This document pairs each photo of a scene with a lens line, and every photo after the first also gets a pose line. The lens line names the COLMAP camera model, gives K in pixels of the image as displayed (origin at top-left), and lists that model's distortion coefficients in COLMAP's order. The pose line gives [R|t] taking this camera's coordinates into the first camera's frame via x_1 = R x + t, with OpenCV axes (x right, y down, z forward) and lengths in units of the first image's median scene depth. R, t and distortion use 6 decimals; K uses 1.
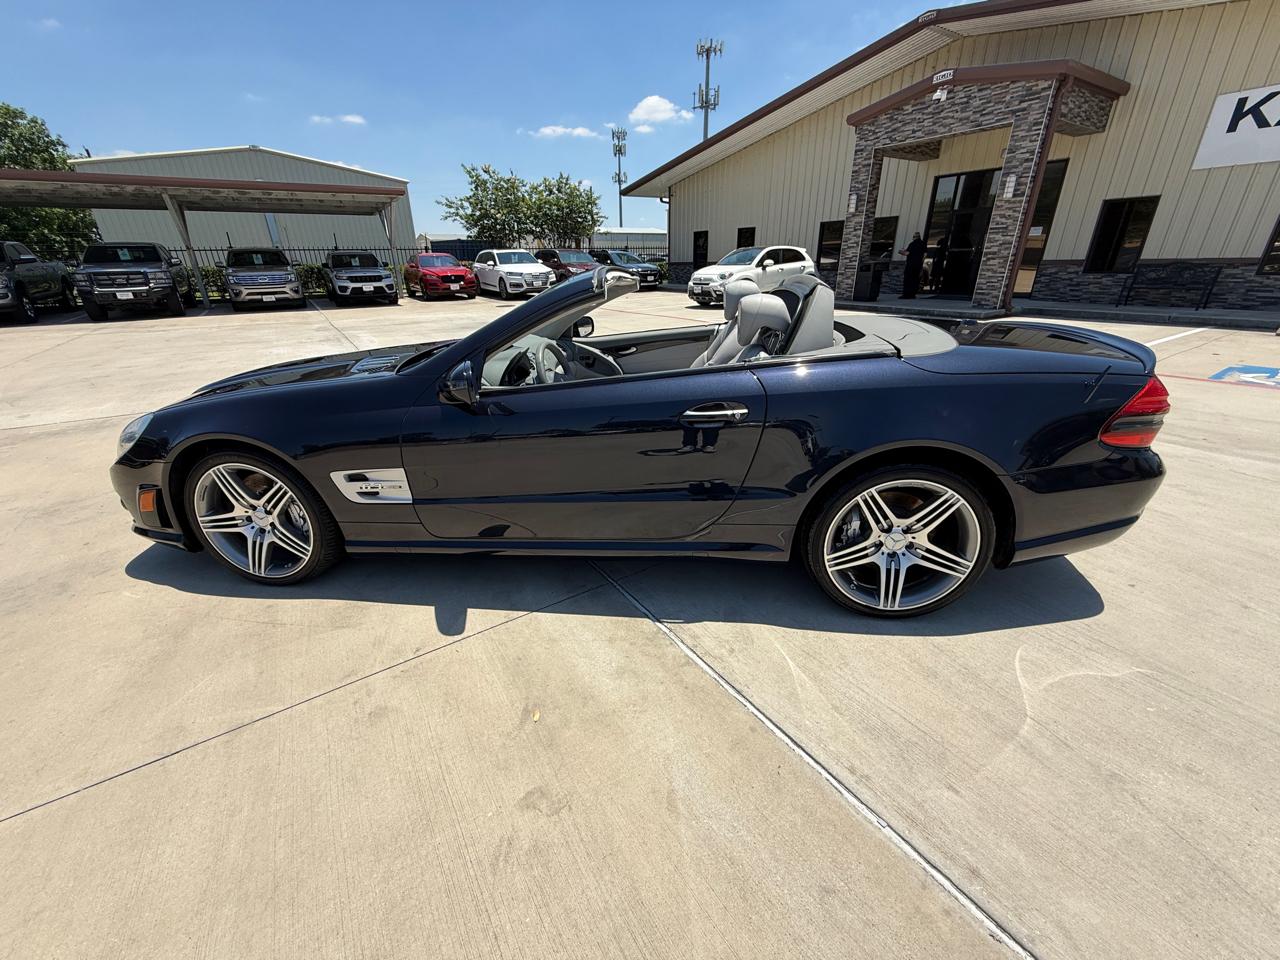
lens RADIAL K [[518.3, 0, 636.4], [0, 518.3, 476.1], [0, 0, 1]] dist [0.000699, -0.000316]
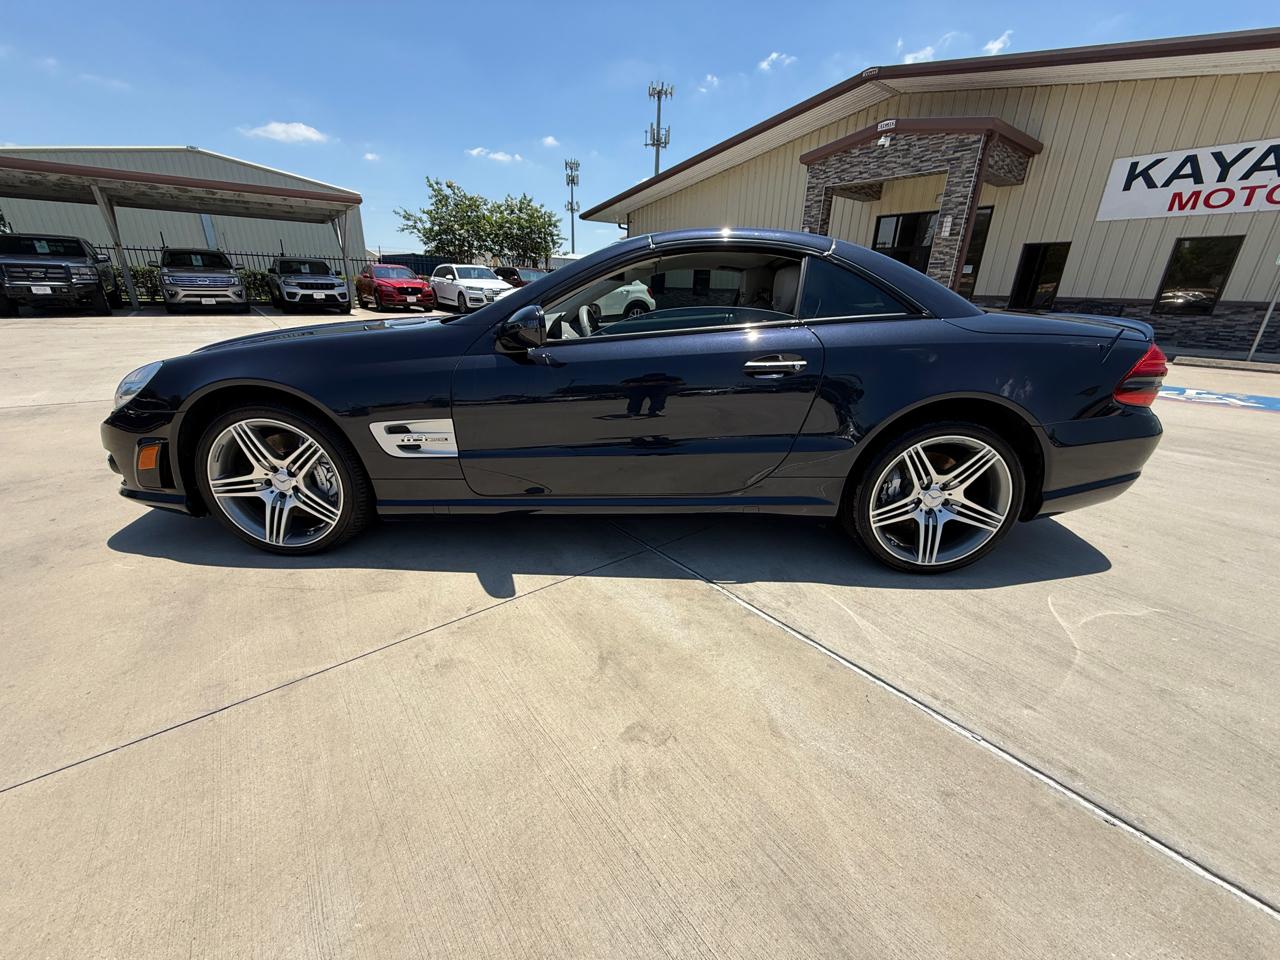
lens RADIAL K [[518.3, 0, 637.4], [0, 518.3, 474.4], [0, 0, 1]] dist [0.000699, -0.000316]
pose [[0.994872, 0.008346, 0.100794, -0.030762], [-0.003275, 0.998726, -0.050364, 0.019514], [-0.101086, 0.049776, 0.993632, 0.000998]]
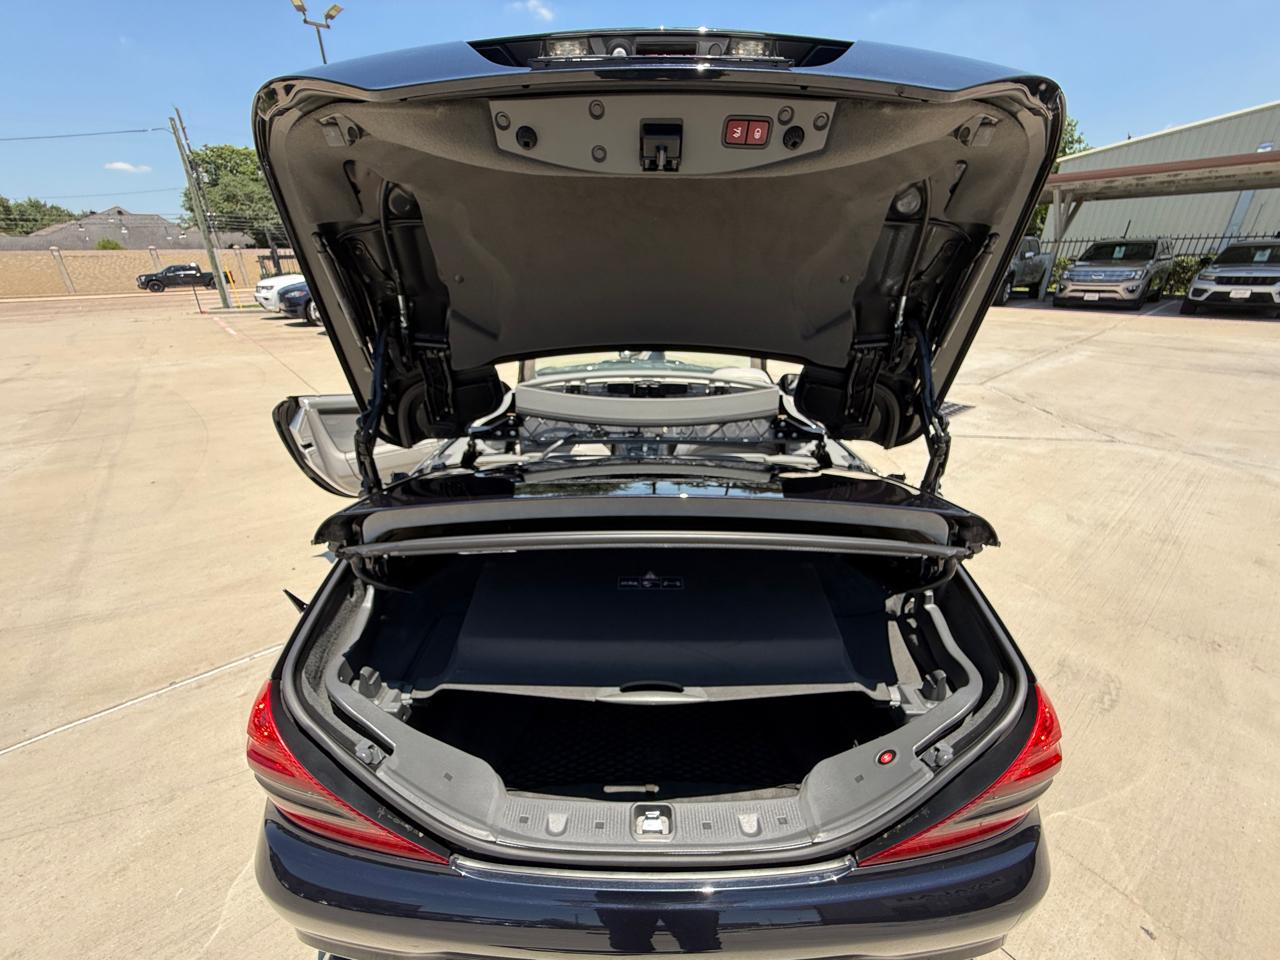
lens RADIAL K [[518.3, 0, 632.8], [0, 518.3, 471.6], [0, 0, 1]] dist [0.000699, -0.000316]
pose [[0.102818, 0.394917, -0.912945, 0.195151], [-0.371270, 0.866717, 0.333107, -0.094350], [0.922815, 0.304700, 0.235735, 0.157031]]
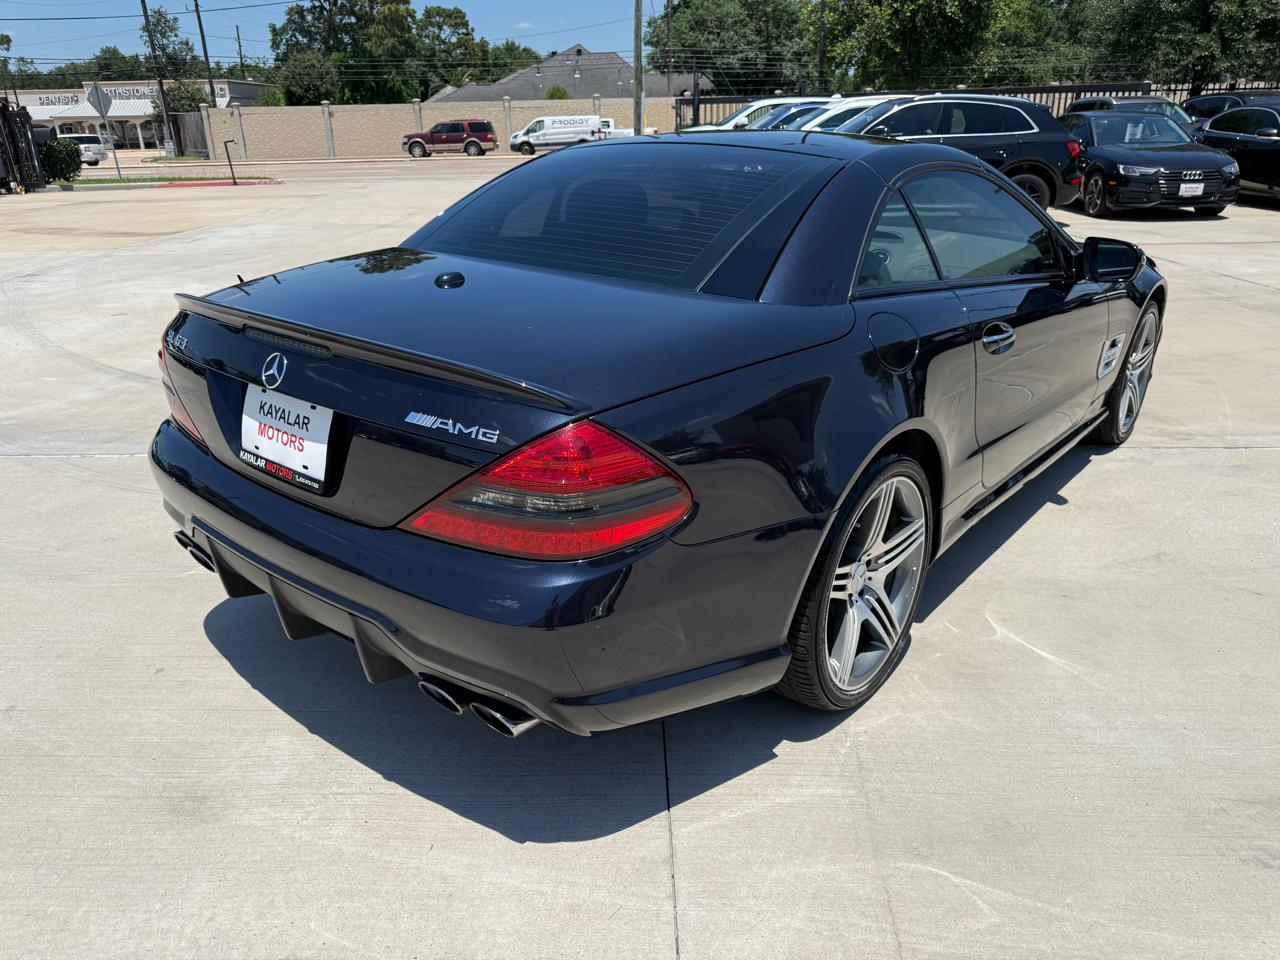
lens RADIAL K [[922.1, 0, 642.2], [0, 922.1, 477.9], [0, 0, 1]] dist [0.008303, -0.010076]
pose [[-0.547024, 0.324590, -0.771626, 0.238127], [-0.299296, 0.785003, 0.542395, -0.127039], [0.781784, 0.527648, -0.332267, 0.285651]]
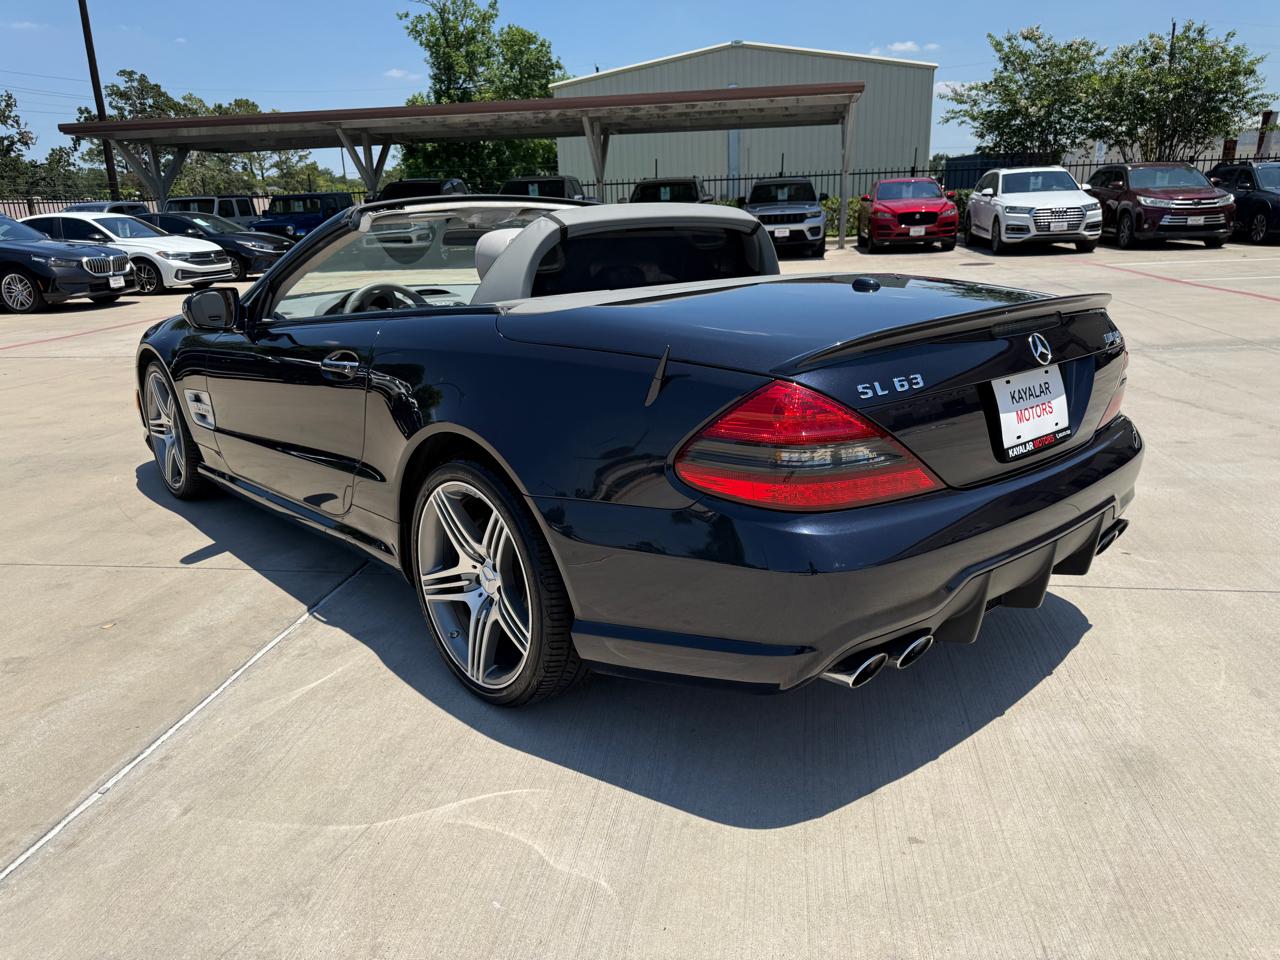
lens RADIAL K [[922.1, 0, 635.3], [0, 922.1, 474.8], [0, 0, 1]] dist [0.008303, -0.010076]
pose [[0.744933, 0.179061, -0.642660, 0.206697], [-0.238673, 0.971081, -0.006089, -0.007259], [0.622984, 0.157921, 0.766128, 0.025566]]
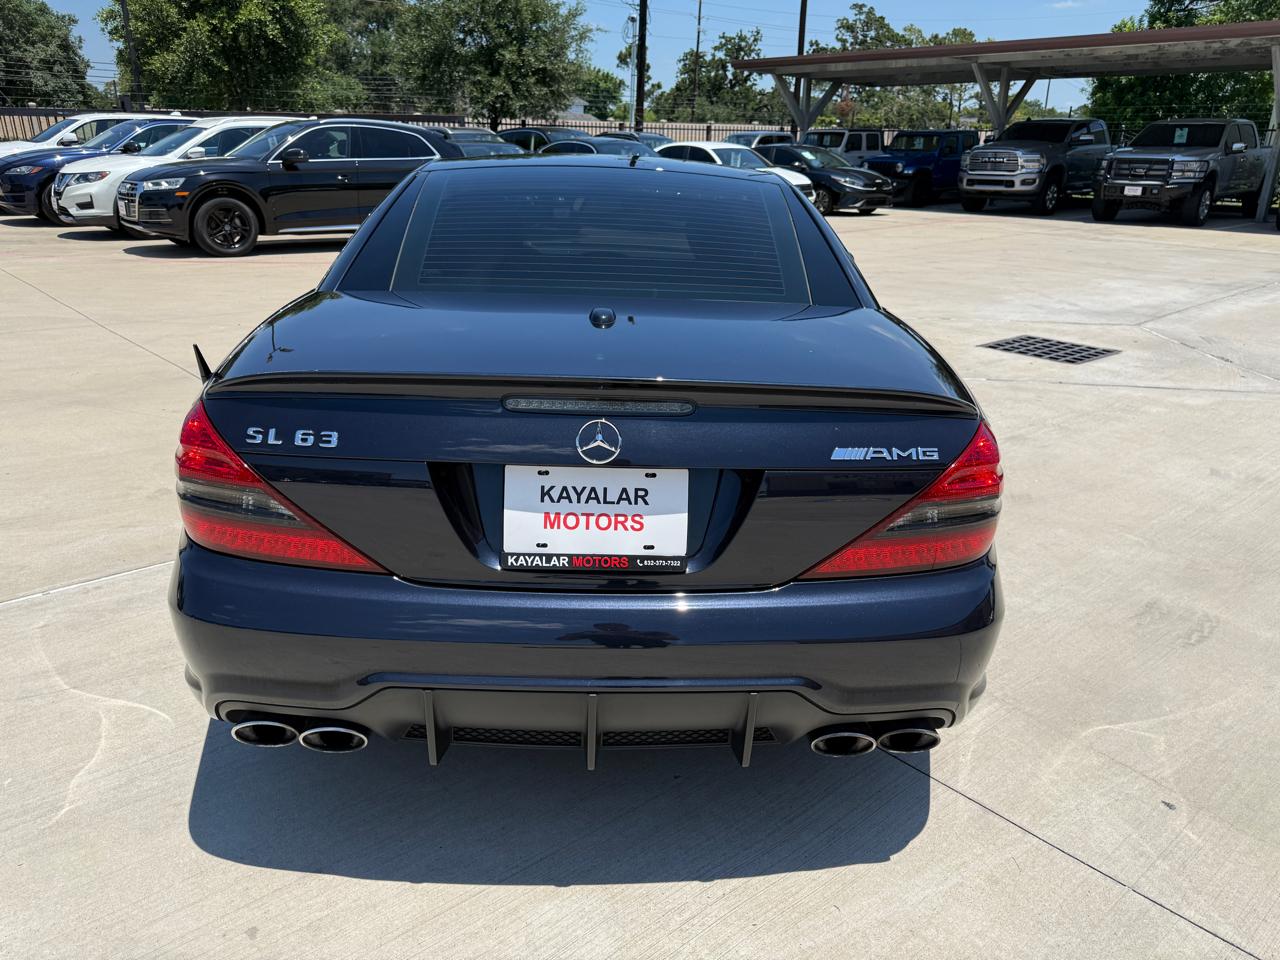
lens RADIAL K [[921.1, 0, 634.1], [0, 921.1, 471.7], [0, 0, 1]] dist [0.002722, -0.005545]
pose [[0.137571, 0.348520, -0.927151, 0.262541], [-0.397476, 0.876801, 0.270615, -0.074927], [0.907241, 0.331291, 0.259151, 0.159894]]
